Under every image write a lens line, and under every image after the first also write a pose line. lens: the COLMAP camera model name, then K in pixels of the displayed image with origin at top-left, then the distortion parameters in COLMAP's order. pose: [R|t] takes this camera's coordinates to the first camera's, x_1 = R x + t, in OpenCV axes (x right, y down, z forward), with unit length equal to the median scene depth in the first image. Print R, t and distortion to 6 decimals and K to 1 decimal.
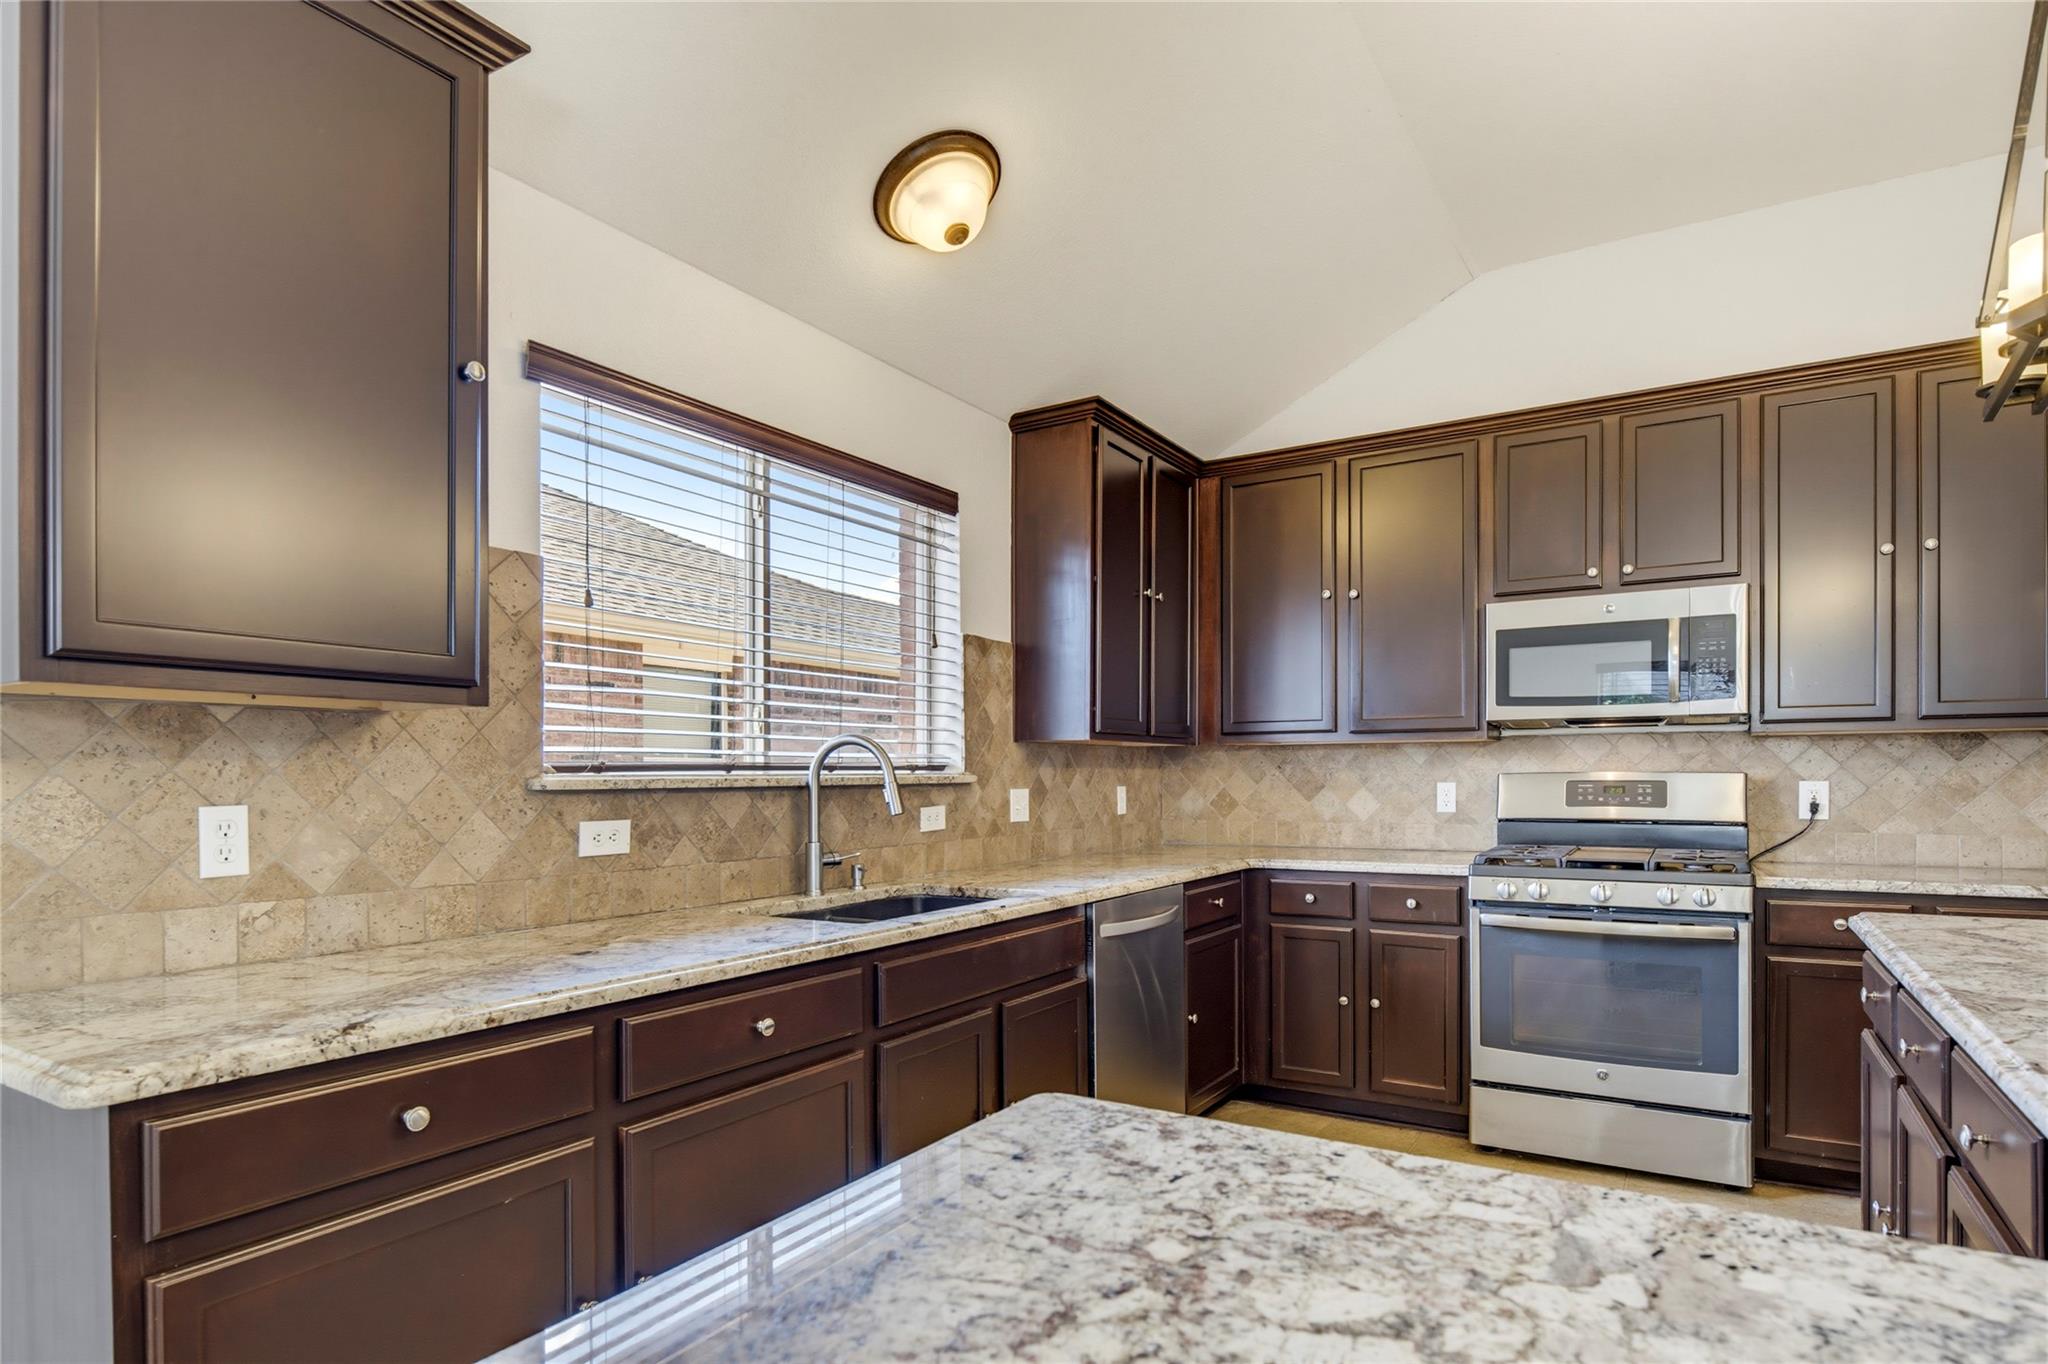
lens RADIAL K [[1103.3, 0, 1021.4], [0, 1103.3, 776.8], [0, 0, 1]] dist [-0.001210, 0.000232]
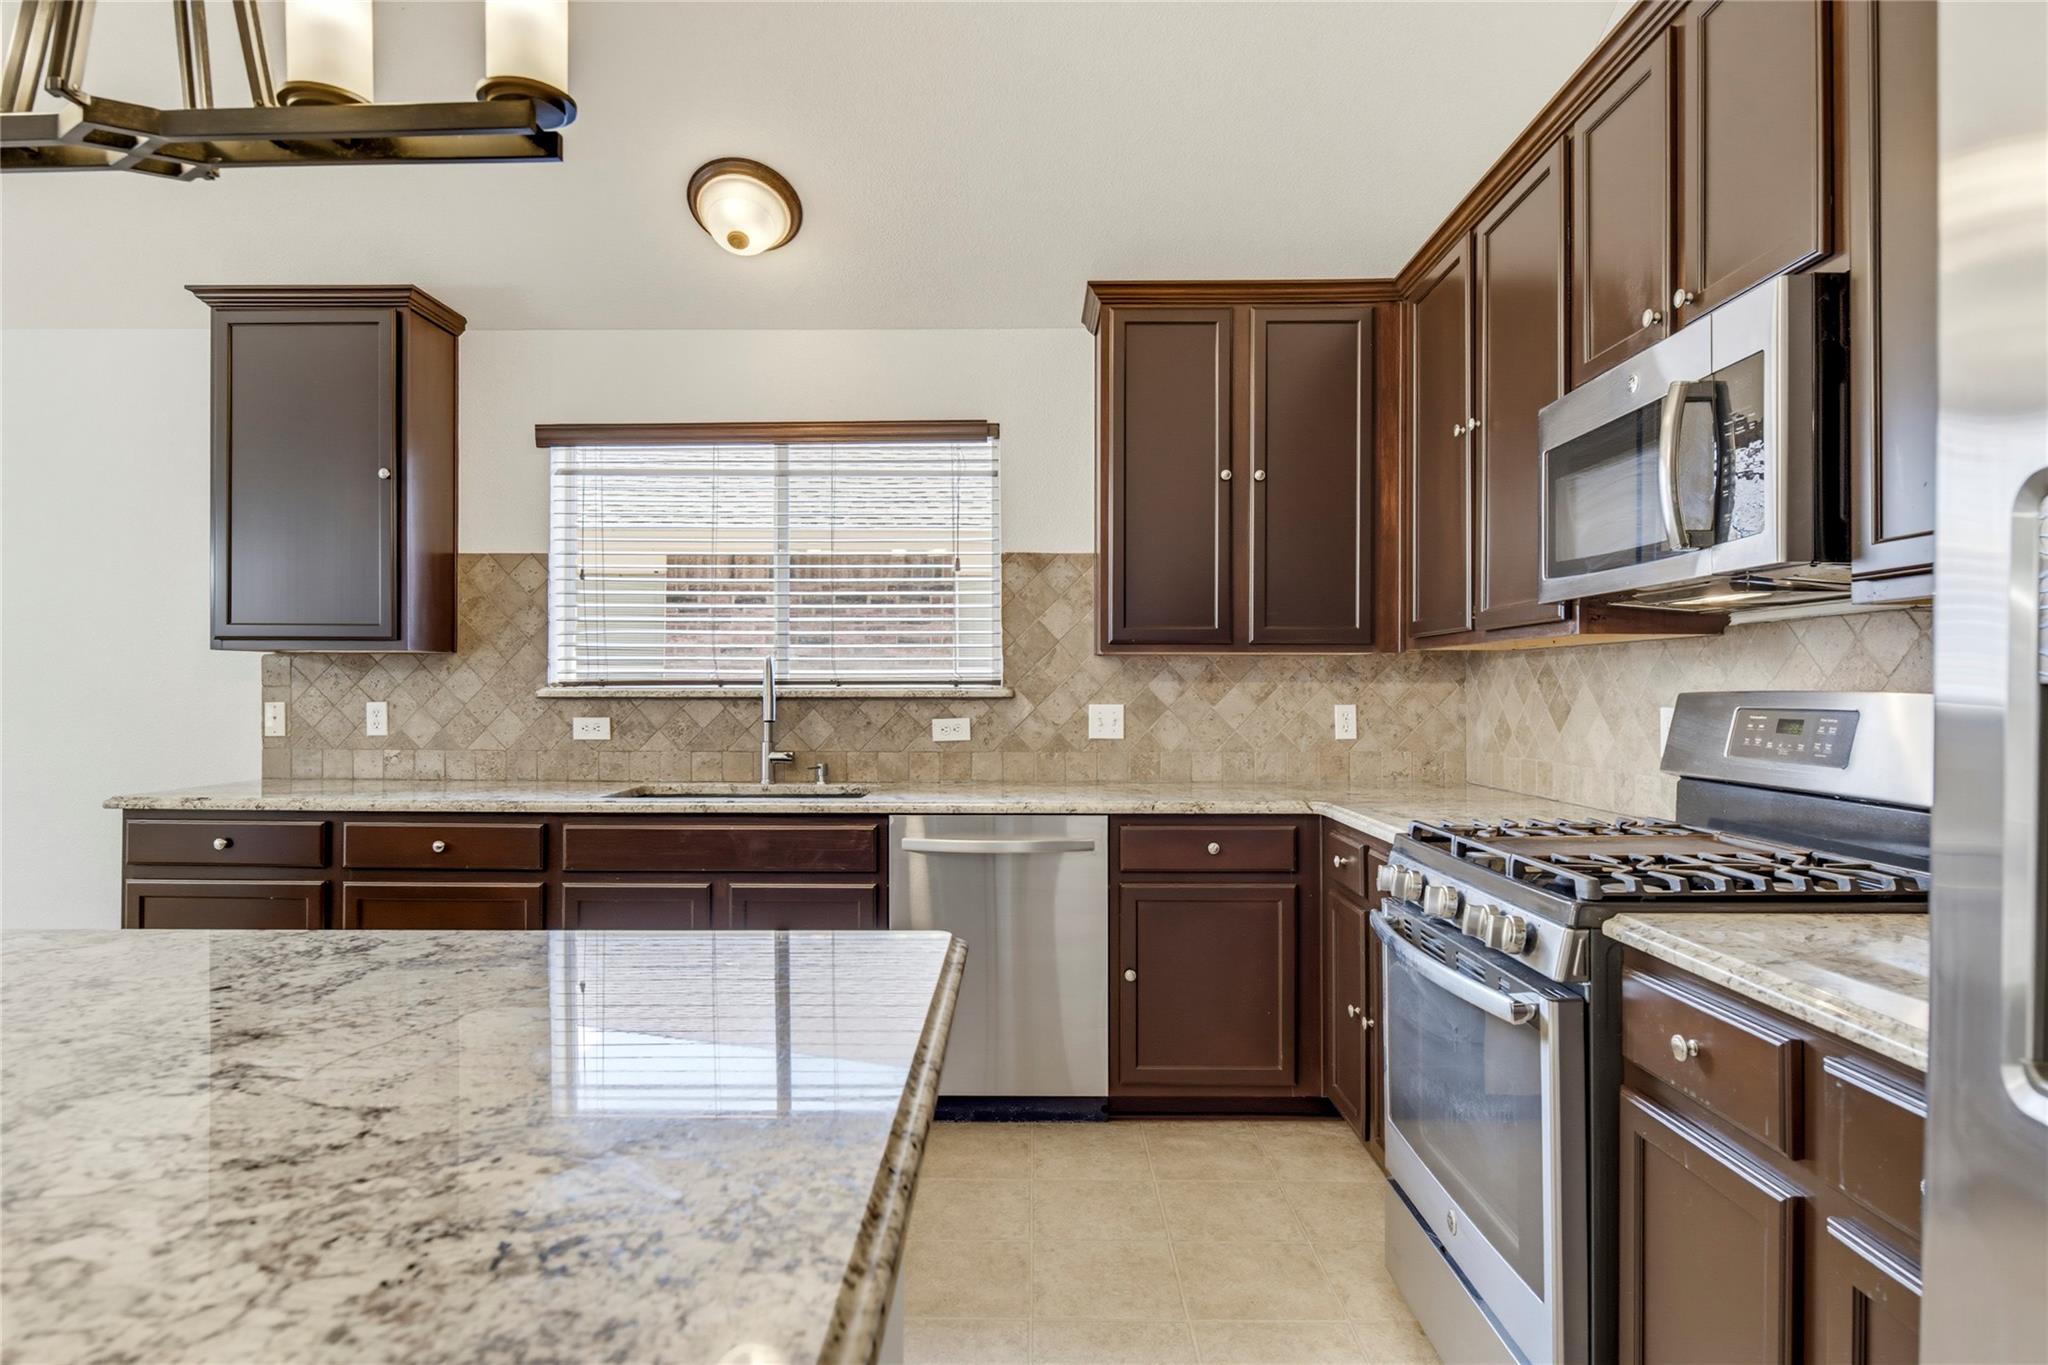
lens RADIAL K [[1126.7, 0, 1021.8], [0, 1126.7, 682.6], [0, 0, 1]] dist [0.000136, -0.000207]
pose [[0.516126, 0.000244, -0.856513, 1.261235], [-0.005594, 0.999980, -0.003086, -0.007201], [0.856495, 0.006385, 0.516116, 0.692521]]
